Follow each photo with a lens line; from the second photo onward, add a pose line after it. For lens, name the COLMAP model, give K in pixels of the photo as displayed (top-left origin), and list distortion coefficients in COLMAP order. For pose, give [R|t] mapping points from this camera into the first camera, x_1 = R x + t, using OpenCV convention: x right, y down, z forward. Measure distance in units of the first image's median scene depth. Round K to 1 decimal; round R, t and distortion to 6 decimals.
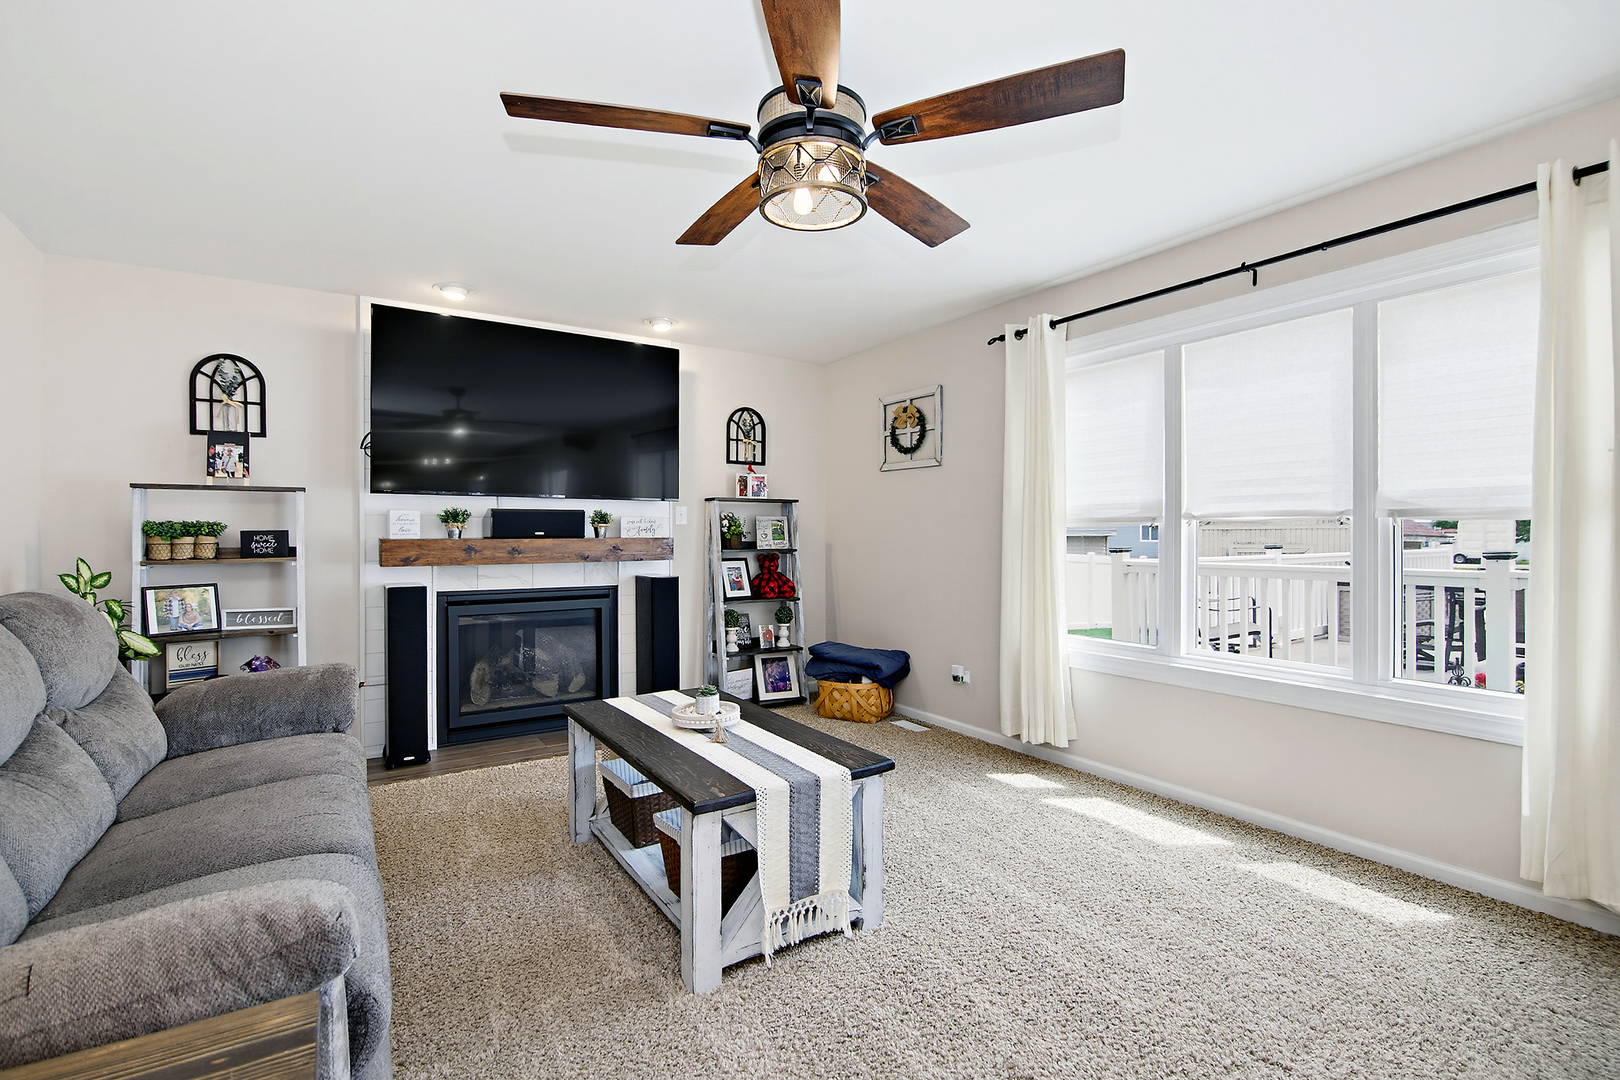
lens RADIAL K [[734.2, 0, 801.7], [0, 734.2, 535.3], [0, 0, 1]] dist [0.004484, -0.004942]
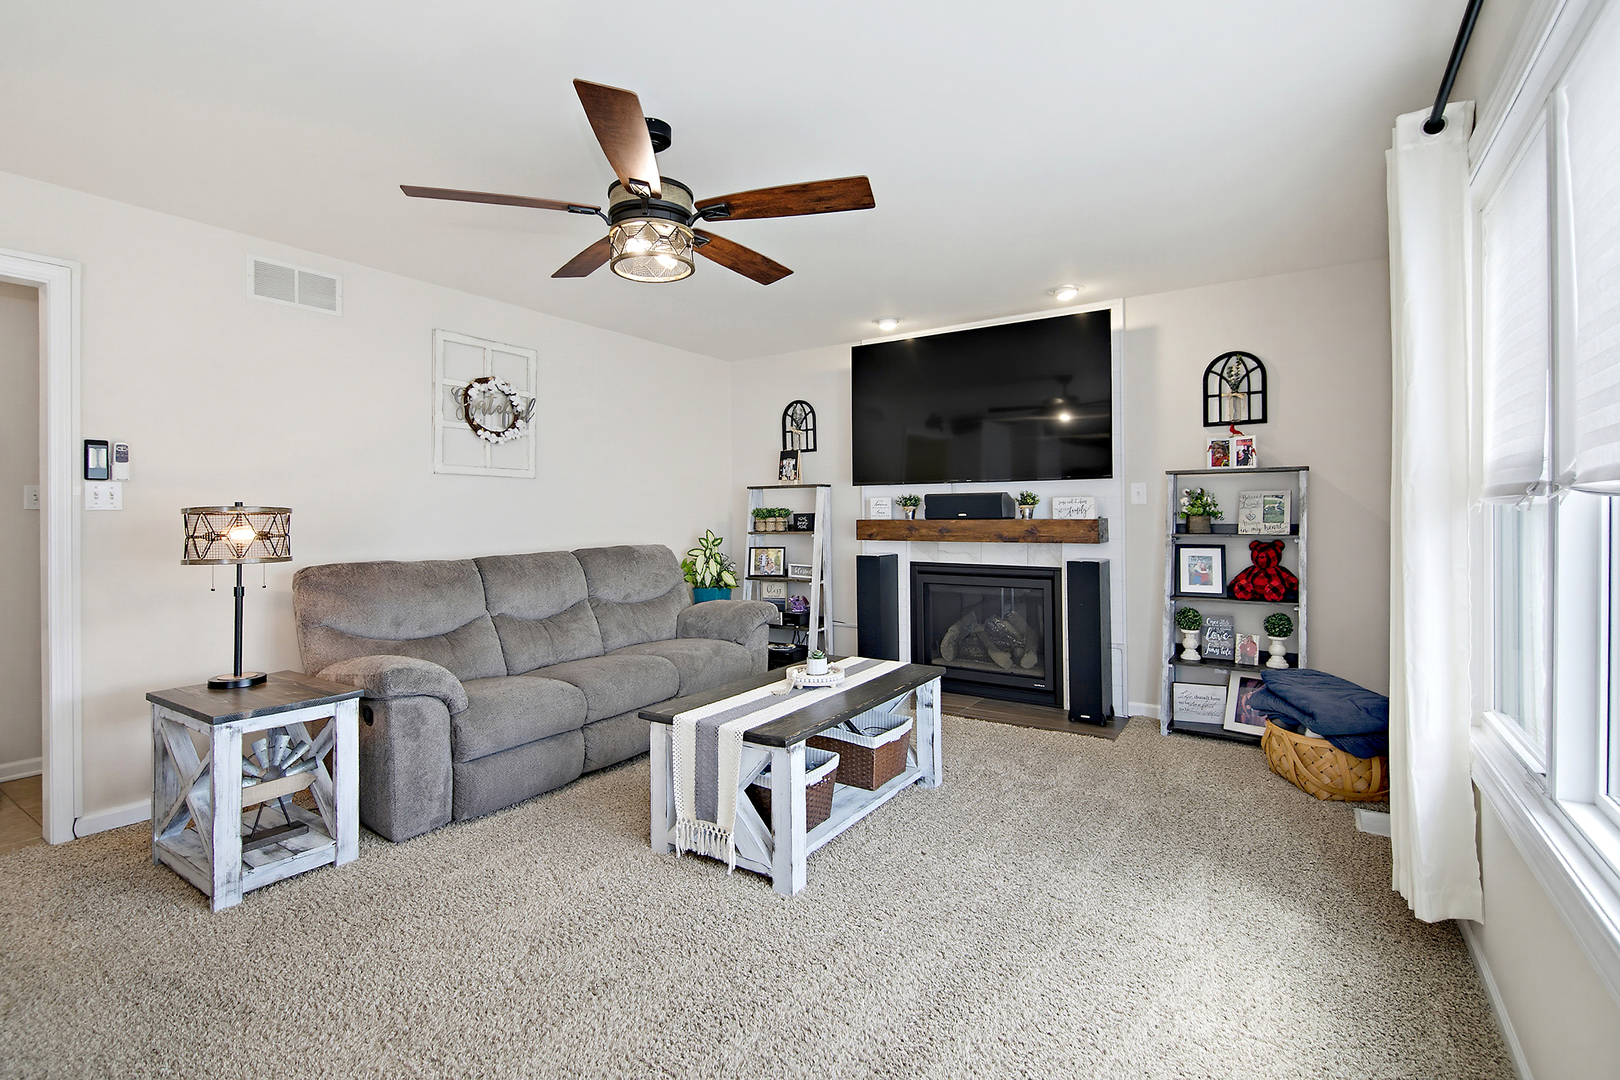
lens RADIAL K [[734.2, 0, 798.3], [0, 734.2, 529.7], [0, 0, 1]] dist [0.004484, -0.004942]
pose [[0.390480, 0.014993, -0.920489, 0.582920], [-0.000117, 0.999868, 0.016236, 0.002165], [0.920611, -0.006232, 0.390431, 0.344617]]
